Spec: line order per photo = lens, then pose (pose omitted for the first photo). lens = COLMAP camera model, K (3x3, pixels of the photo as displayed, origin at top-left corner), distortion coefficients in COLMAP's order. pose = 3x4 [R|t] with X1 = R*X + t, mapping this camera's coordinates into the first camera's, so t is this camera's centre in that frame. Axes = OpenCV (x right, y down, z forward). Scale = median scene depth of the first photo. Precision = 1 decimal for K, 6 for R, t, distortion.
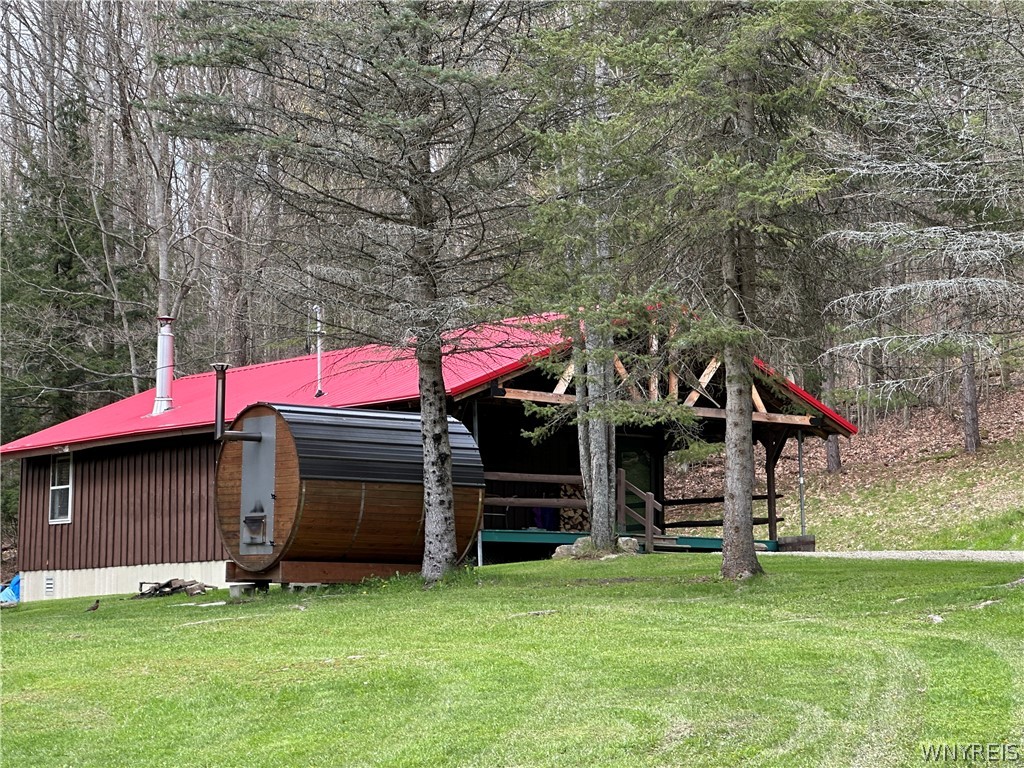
lens RADIAL K [[2443.8, 0, 512.0], [0, 2443.8, 384.0], [0, 0, 1]] dist [0.036398, 0.210858]
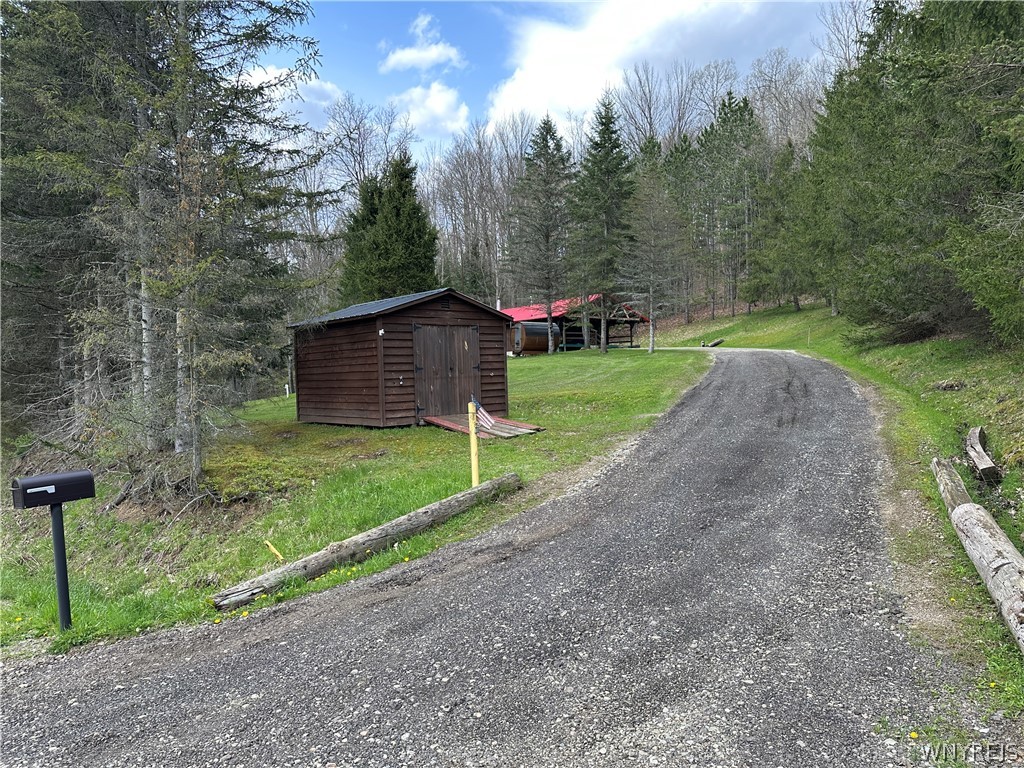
lens RADIAL K [[710.2, 0, 507.3], [0, 710.2, 386.9], [0, 0, 1]] dist [0.076663, -0.095786]
pose [[0.992205, -0.002355, -0.124597, 0.055688], [0.017354, 0.992691, 0.119429, -0.029675], [0.123405, -0.120660, 0.984994, -0.458450]]
